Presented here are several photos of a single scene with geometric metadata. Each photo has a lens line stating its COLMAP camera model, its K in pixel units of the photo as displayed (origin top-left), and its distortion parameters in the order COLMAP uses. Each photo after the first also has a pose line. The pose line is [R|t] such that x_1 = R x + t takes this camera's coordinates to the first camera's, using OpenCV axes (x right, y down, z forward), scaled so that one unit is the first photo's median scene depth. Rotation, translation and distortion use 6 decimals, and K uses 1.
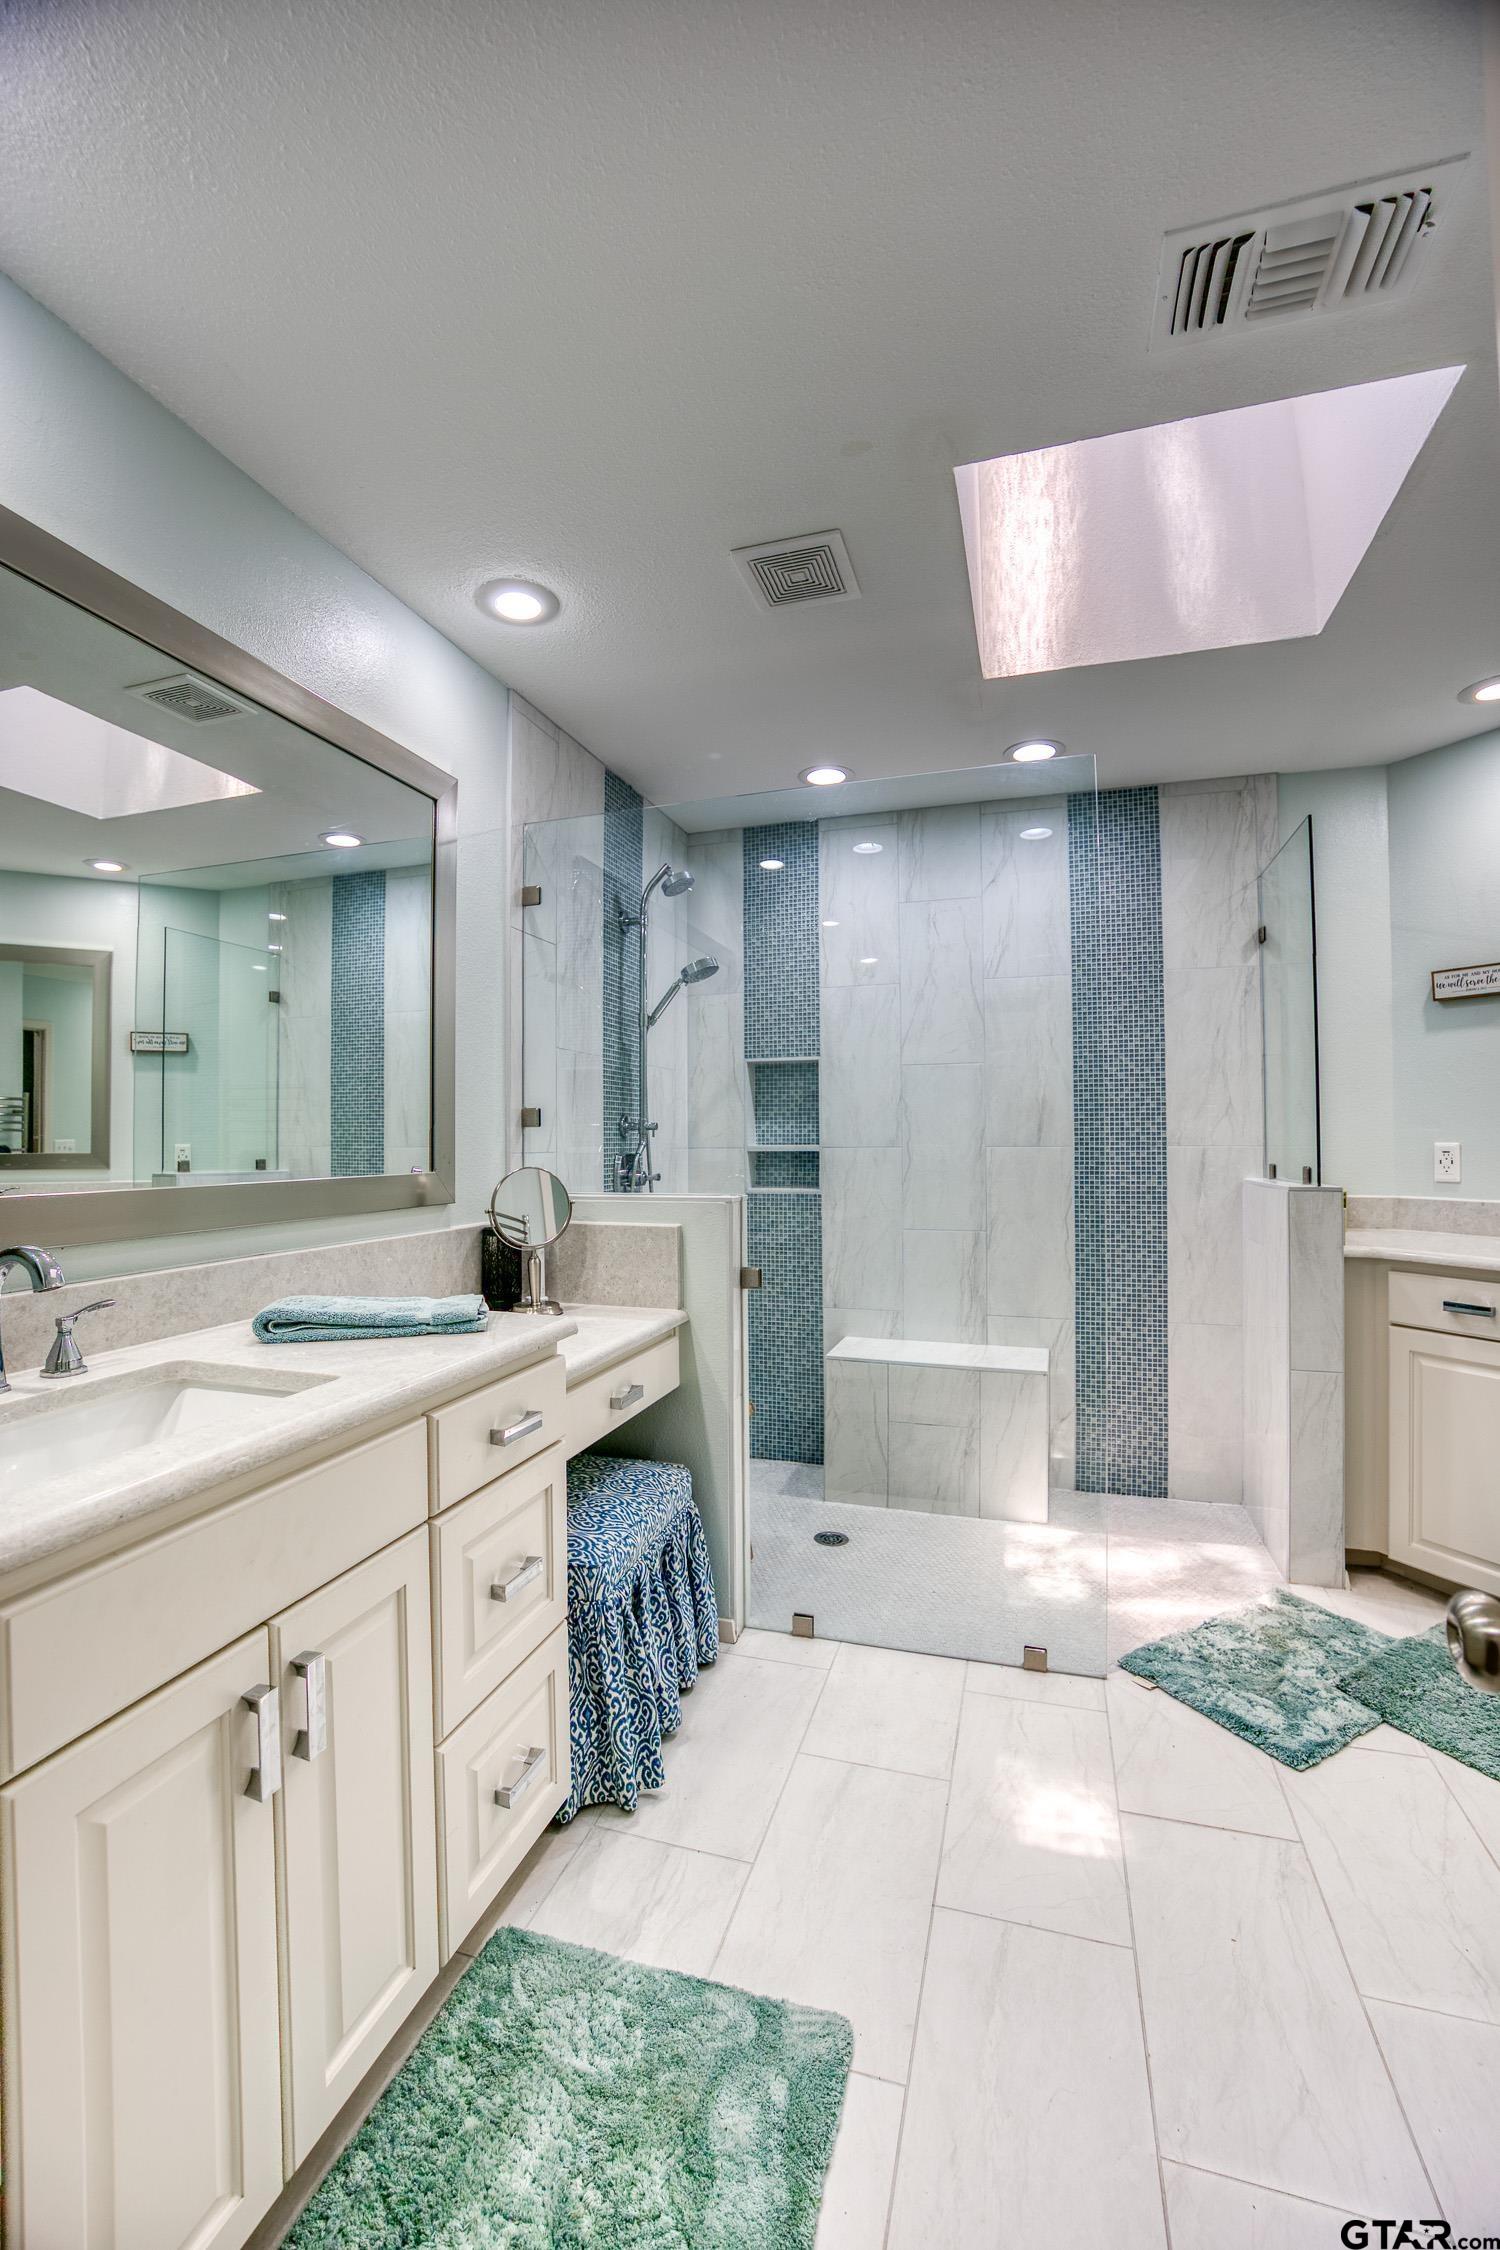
lens RADIAL K [[939.9, 0, 755.5], [0, 939.9, 1129.1], [0, 0, 1]] dist [-0.076575, 0.027773]
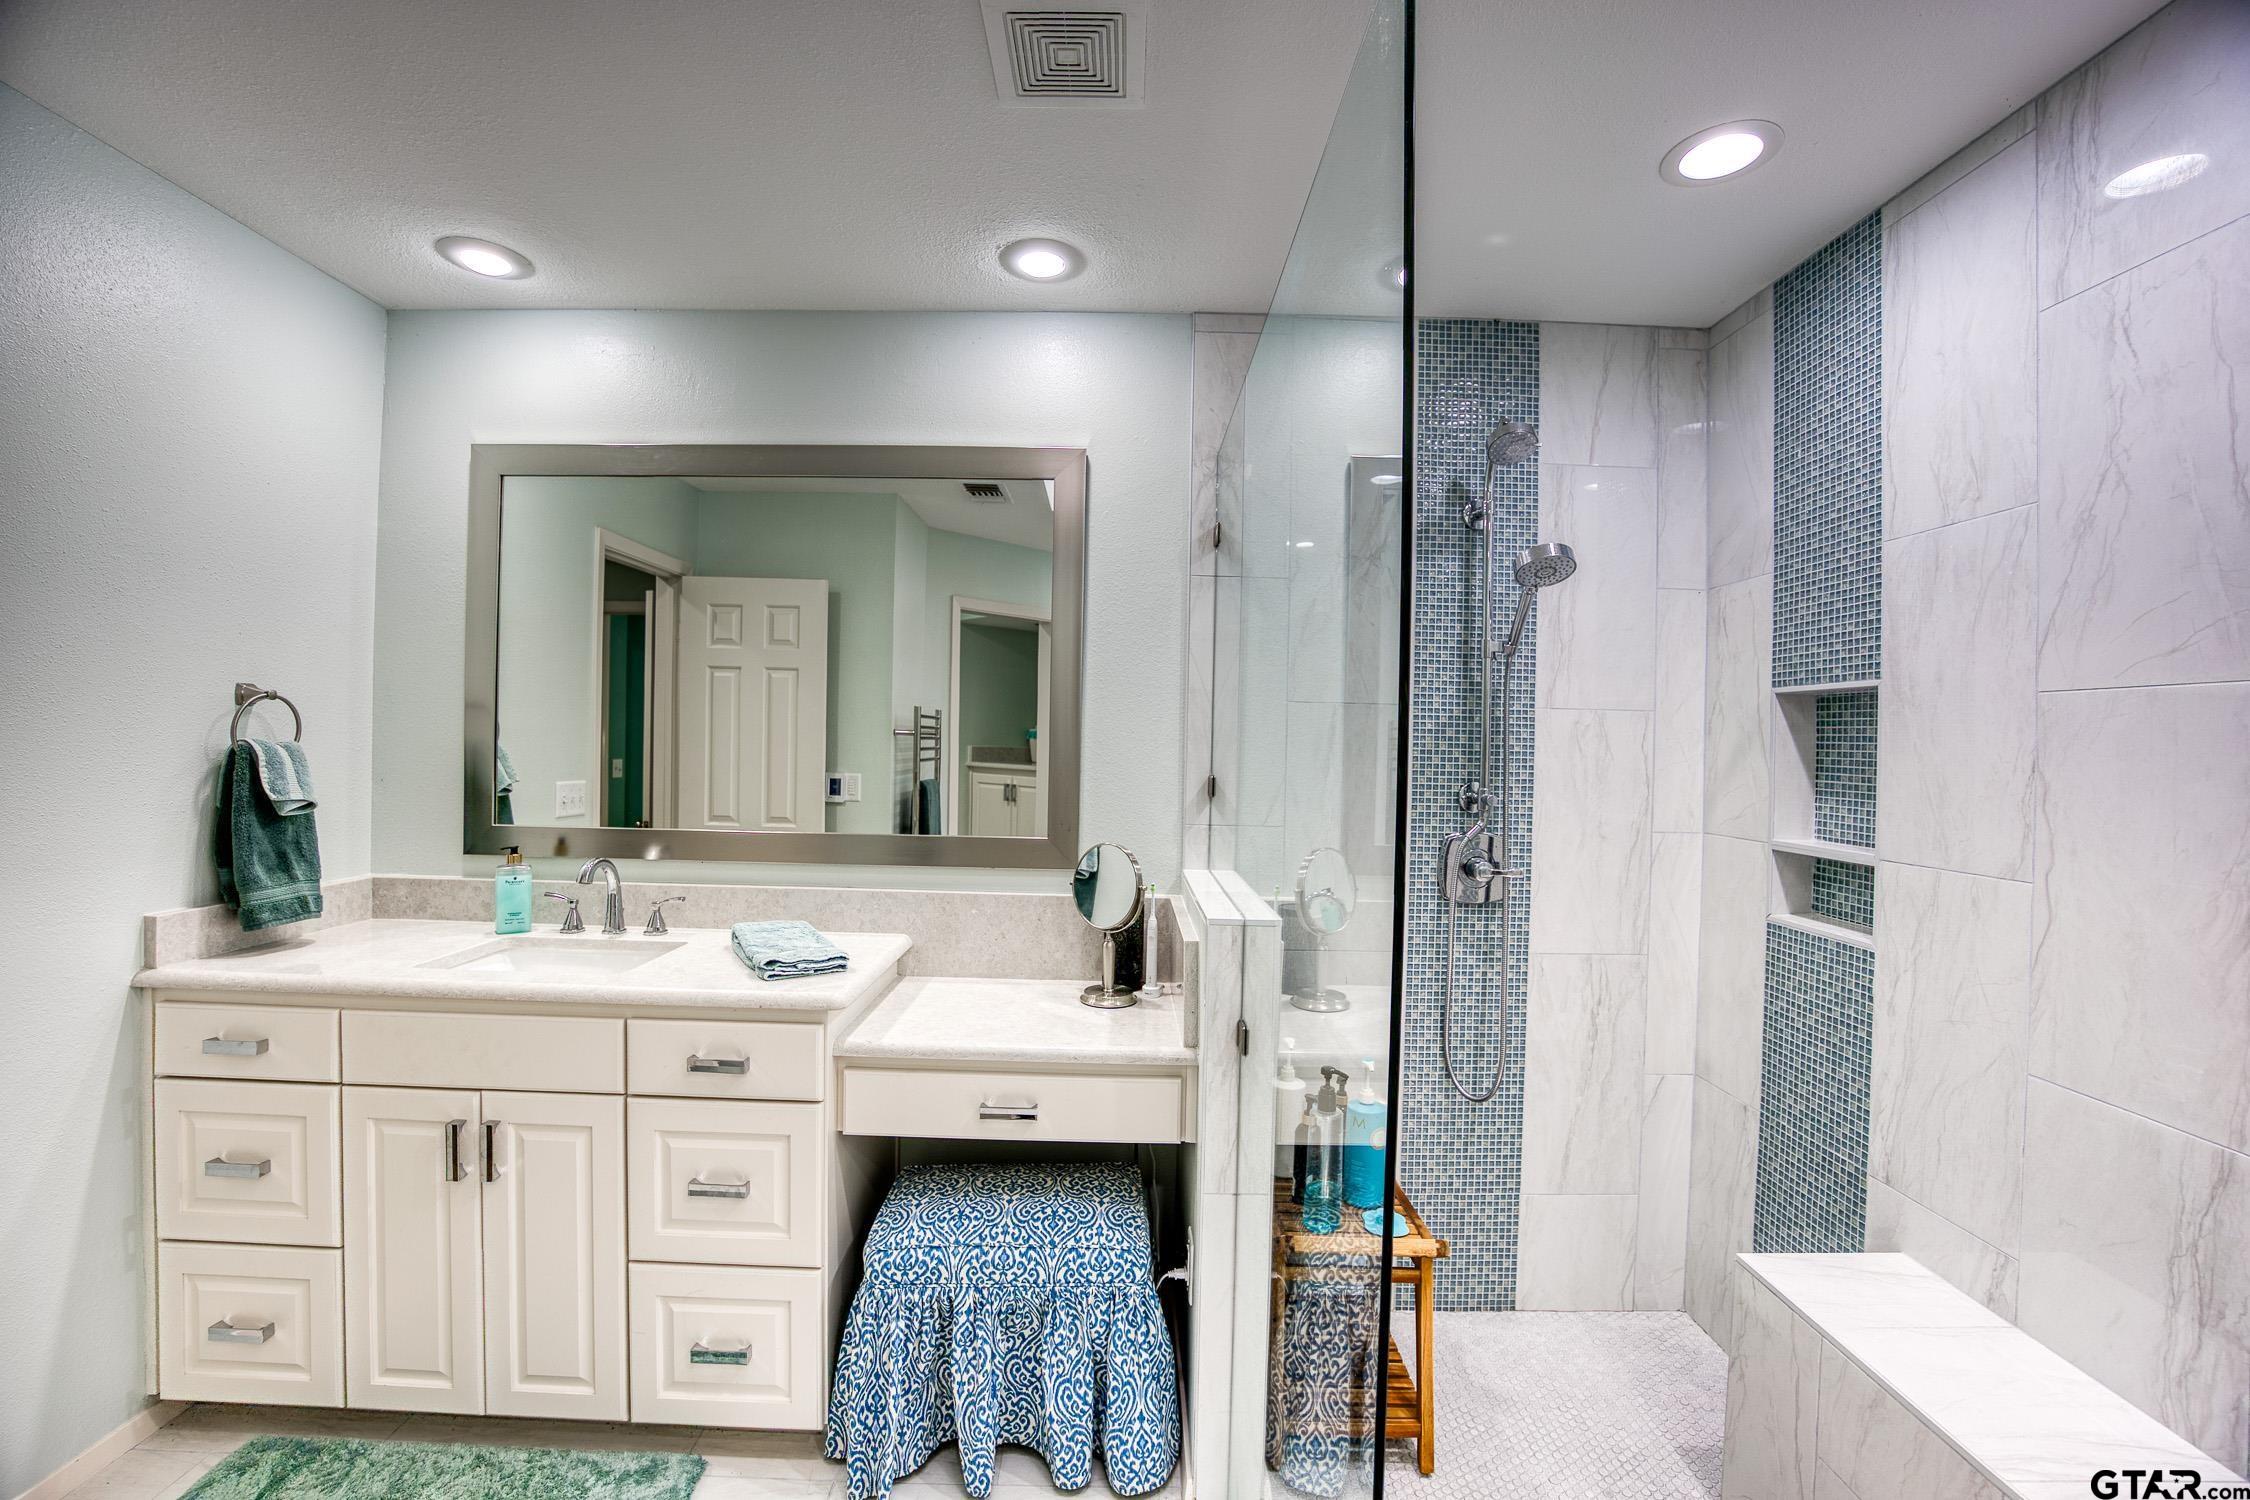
lens RADIAL K [[913.6, 0, 1102.2], [0, 913.6, 748.4], [0, 0, 1]] dist [-0.067310, 0.014195]
pose [[0.284354, 0.017394, -0.958562, 0.568861], [-0.010014, 0.999835, 0.015172, -0.061420], [0.958667, 0.005285, 0.284481, 0.666289]]
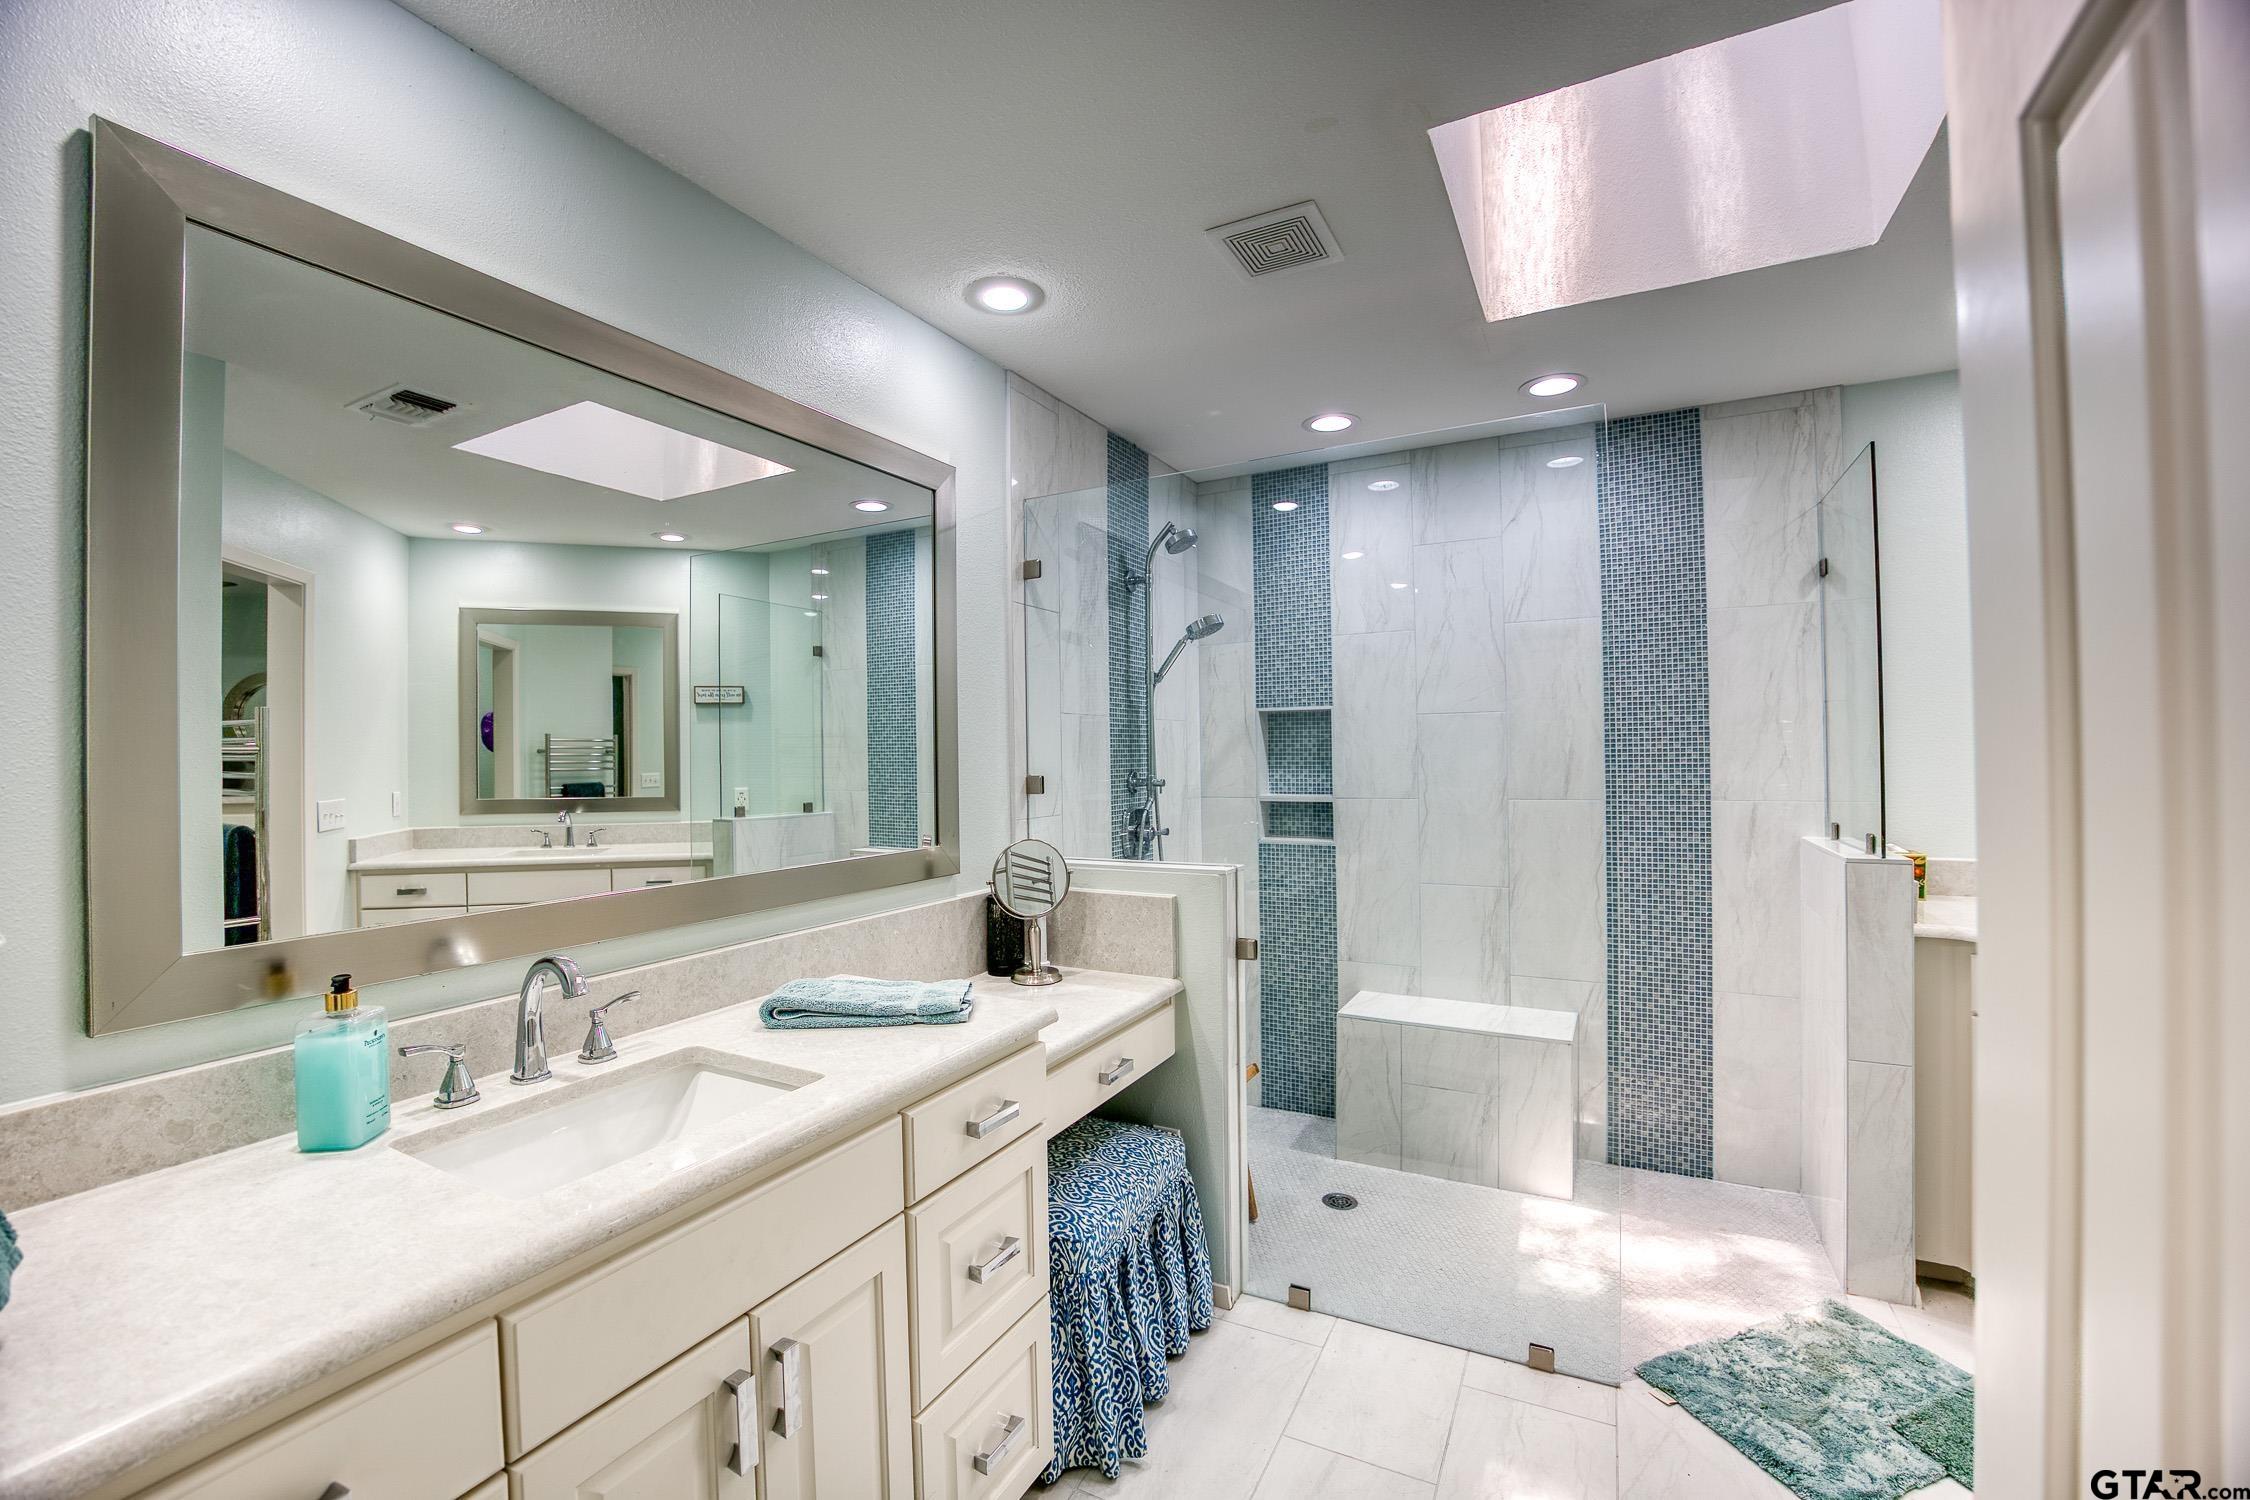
lens RADIAL K [[936.4, 0, 1125.0], [0, 936.4, 750.0], [0, 0, 1]] dist [-0.068479, 0.017850]
pose [[0.982701, -0.008658, -0.184994, 0.050732], [0.010633, 0.999897, 0.009686, -0.060746], [0.184891, -0.011486, 0.982692, 0.000840]]
